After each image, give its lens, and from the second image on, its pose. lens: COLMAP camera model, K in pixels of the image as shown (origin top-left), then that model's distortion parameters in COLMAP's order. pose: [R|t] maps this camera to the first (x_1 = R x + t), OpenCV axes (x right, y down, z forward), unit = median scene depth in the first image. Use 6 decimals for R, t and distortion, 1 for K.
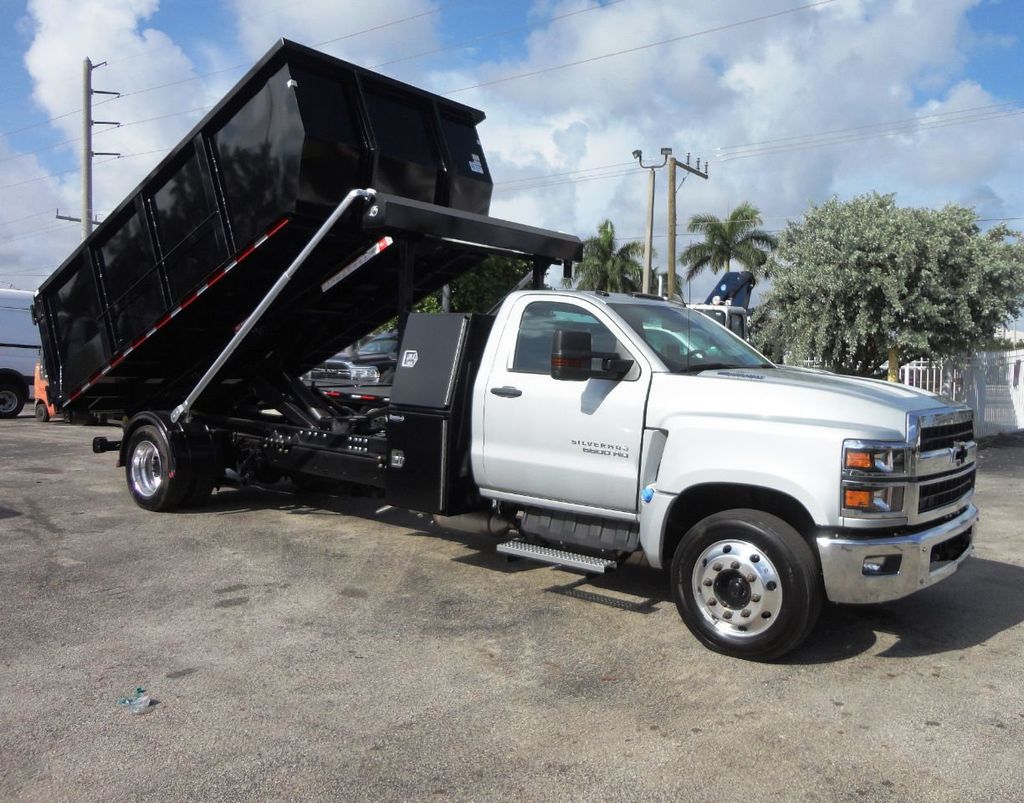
lens RADIAL K [[905.7, 0, 512.3], [0, 905.7, 401.2], [0, 0, 1]] dist [0.021477, -0.002875]
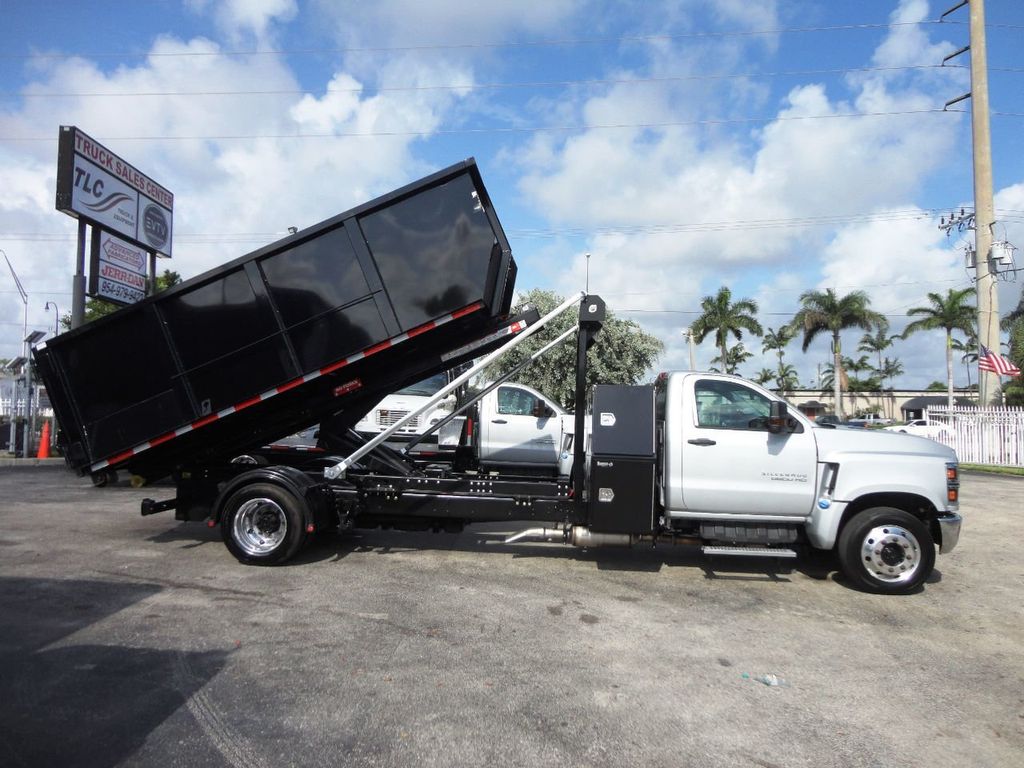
lens RADIAL K [[753.3, 0, 512.4], [0, 753.3, 382.7], [0, 0, 1]] dist [0.003420, 0.003522]
pose [[0.816407, 0.012465, 0.577343, -0.880447], [0.025957, 0.997964, -0.058251, -0.039654], [-0.576894, 0.062543, 0.814421, 0.171931]]
